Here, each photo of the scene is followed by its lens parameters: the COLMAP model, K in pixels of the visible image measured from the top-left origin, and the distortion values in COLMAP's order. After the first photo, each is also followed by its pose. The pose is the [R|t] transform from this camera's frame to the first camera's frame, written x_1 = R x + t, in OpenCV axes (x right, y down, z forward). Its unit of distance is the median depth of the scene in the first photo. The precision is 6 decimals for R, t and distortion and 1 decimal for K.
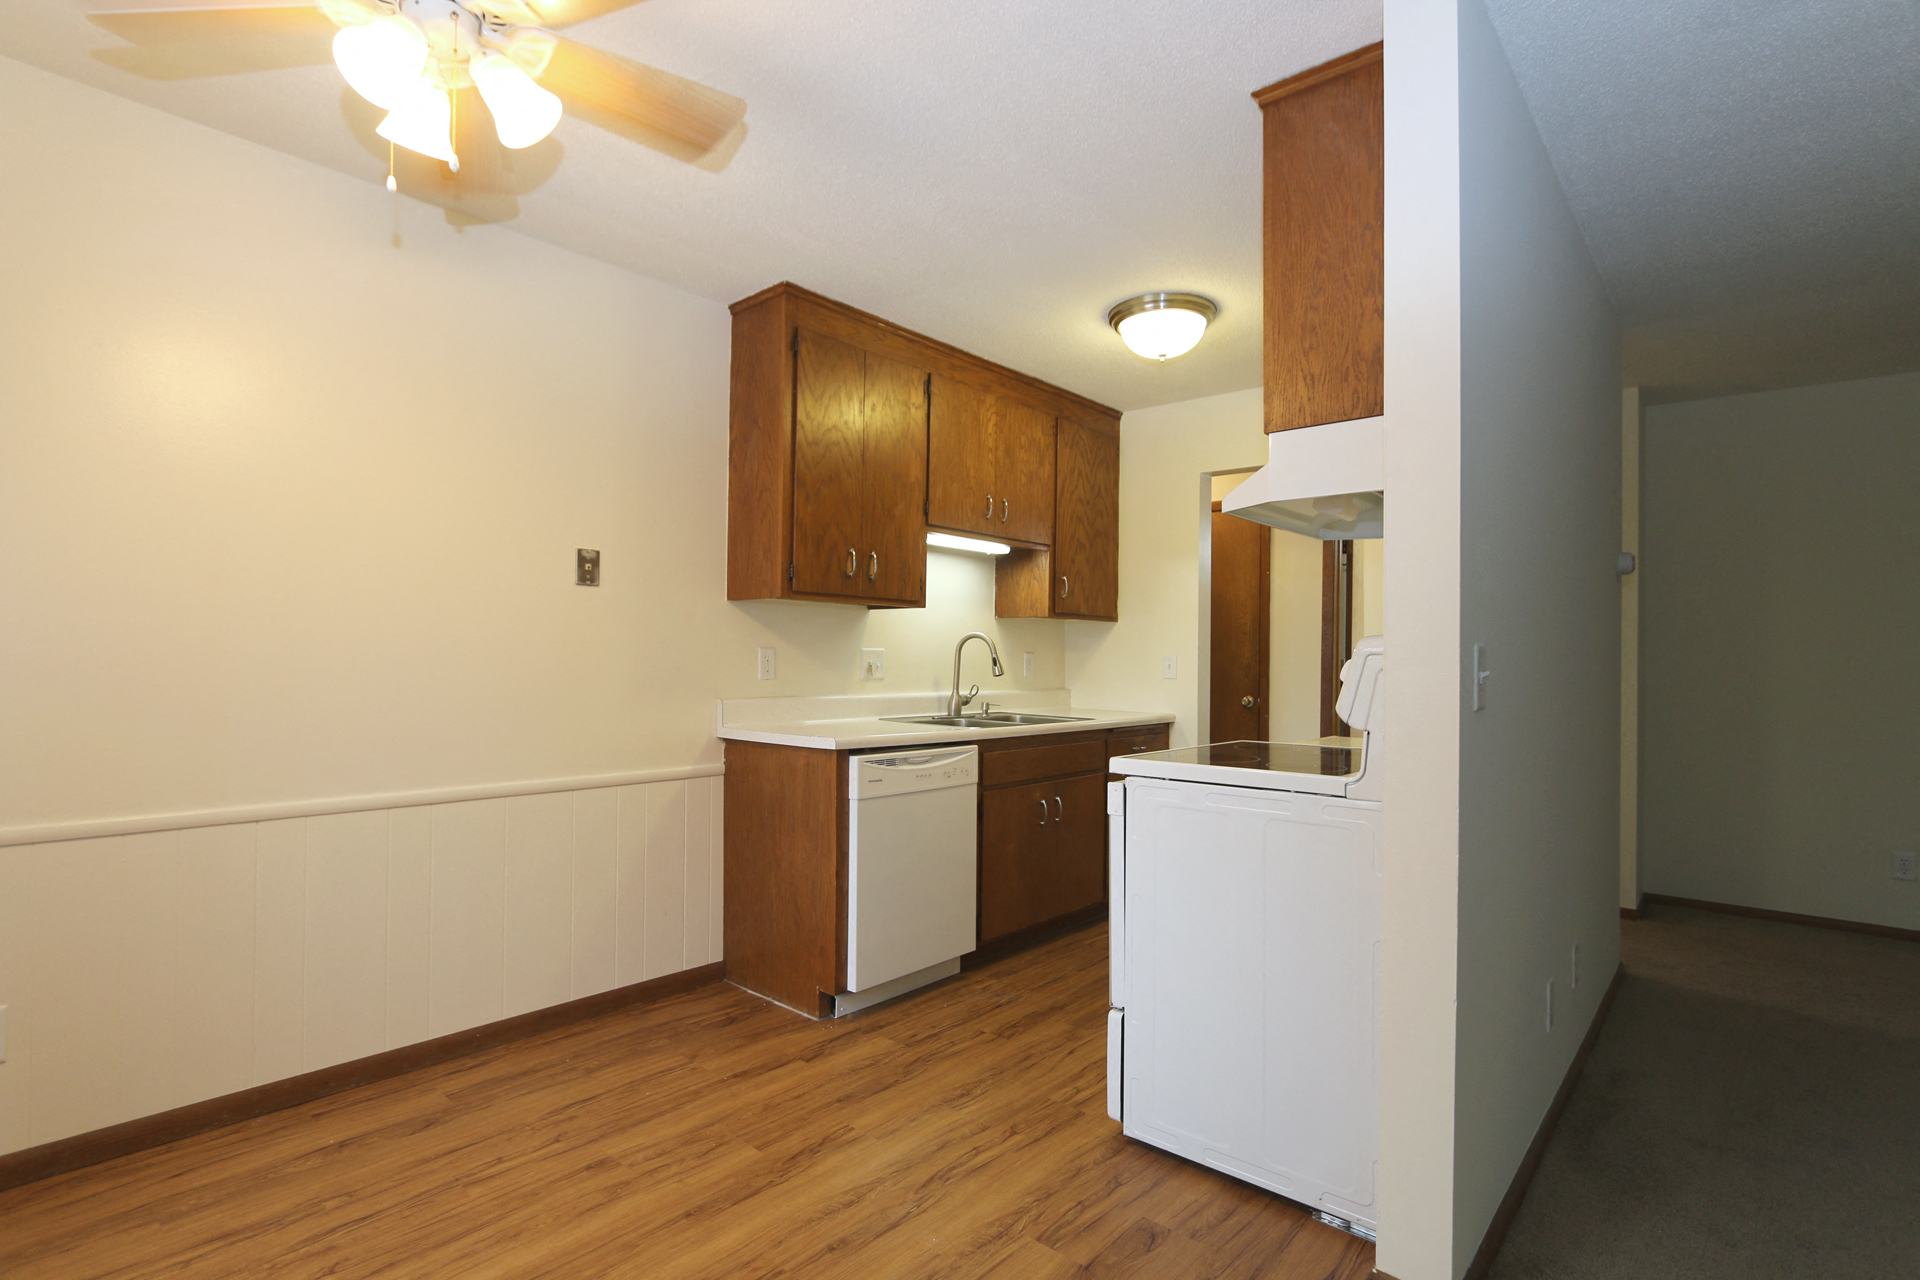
lens RADIAL K [[925.4, 0, 966.7], [0, 925.4, 645.1], [0, 0, 1]] dist [-0.002431, -0.000283]
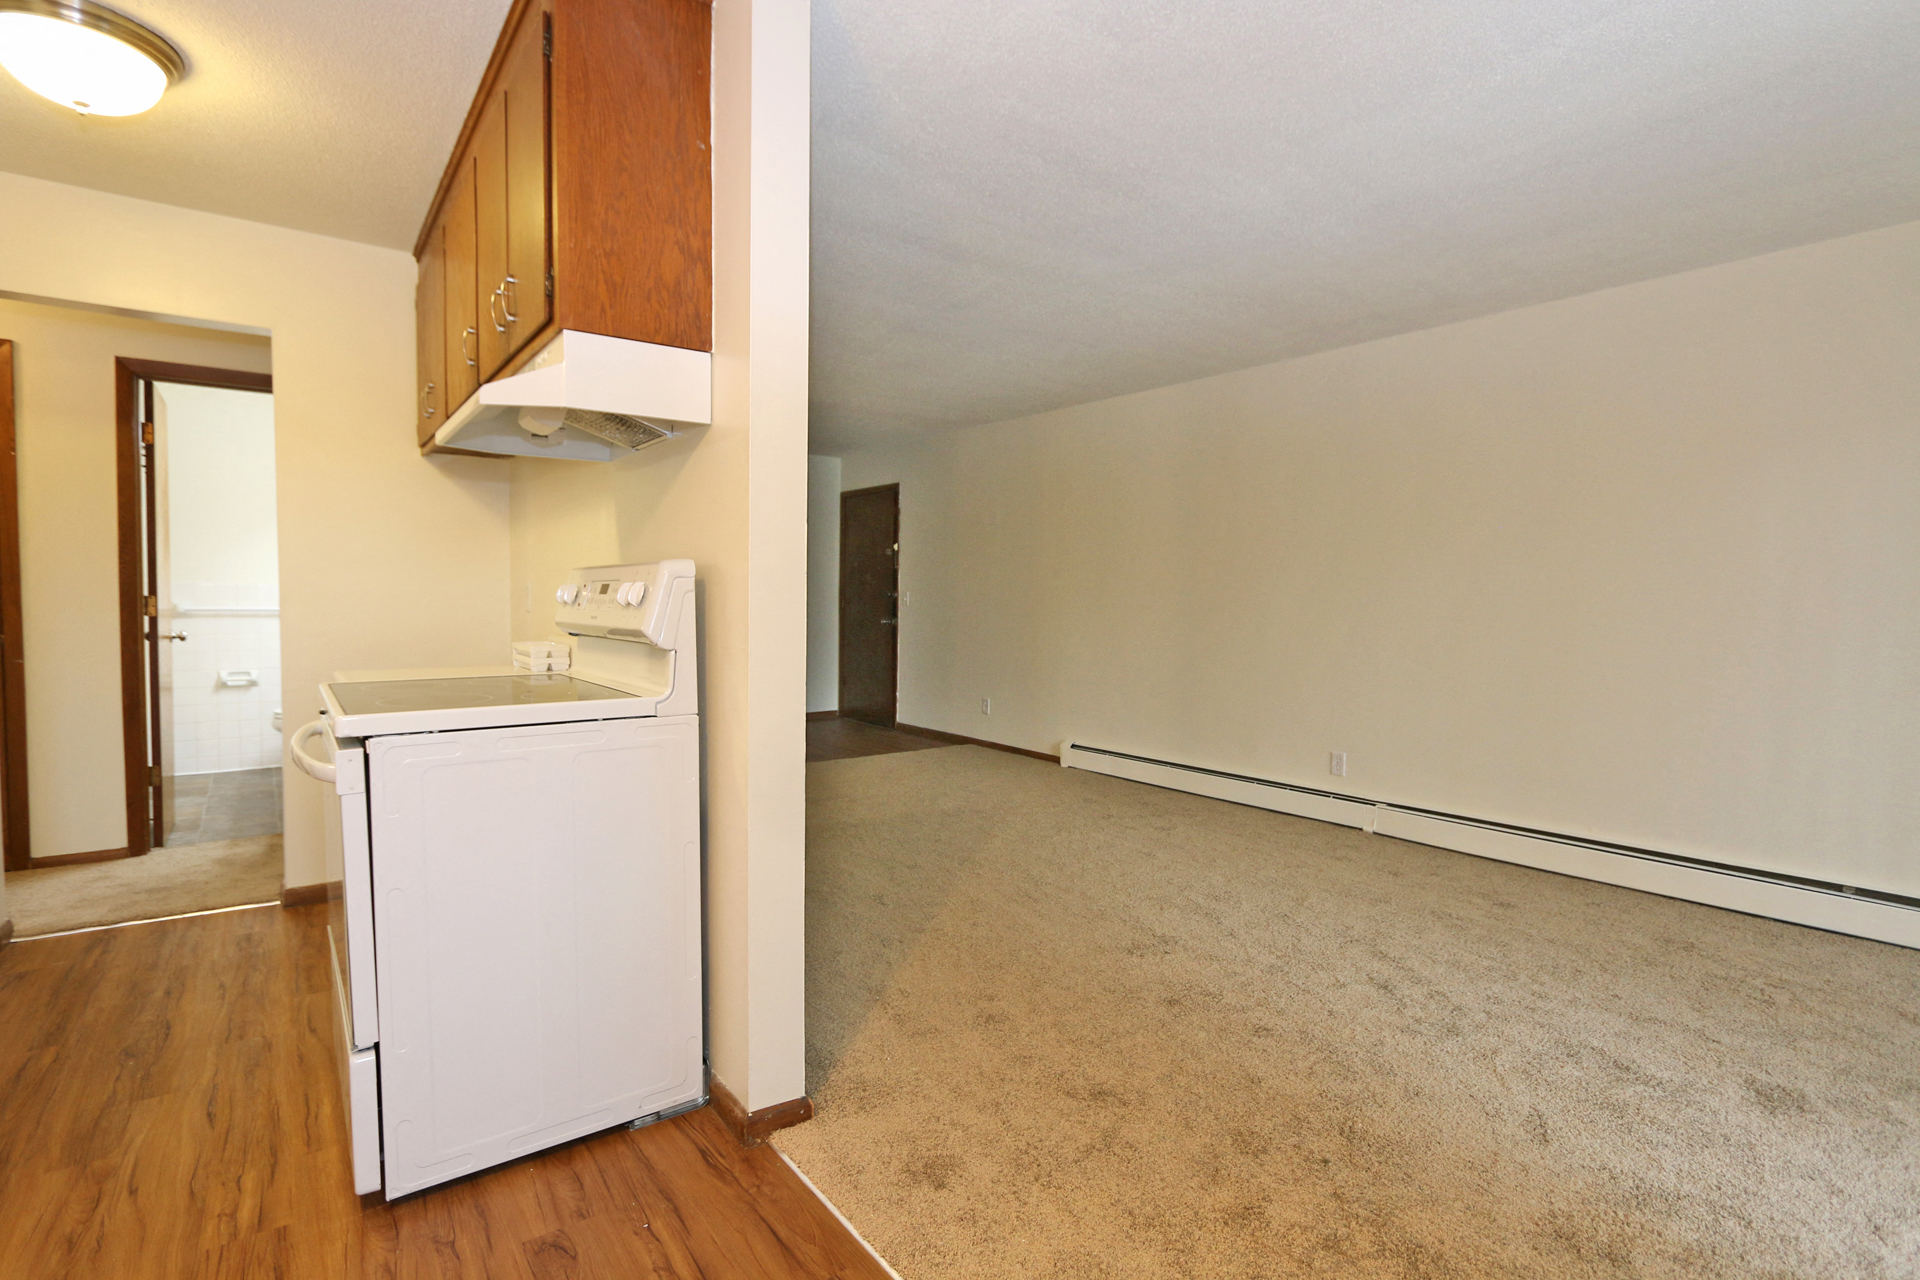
lens RADIAL K [[934.4, 0, 963.5], [0, 934.4, 632.6], [0, 0, 1]] dist [0.001971, 0.000354]
pose [[0.209307, -0.051524, 0.976492, -0.510300], [-0.023723, 0.998049, 0.057747, 0.004695], [-0.977562, -0.035252, 0.207677, 0.434239]]
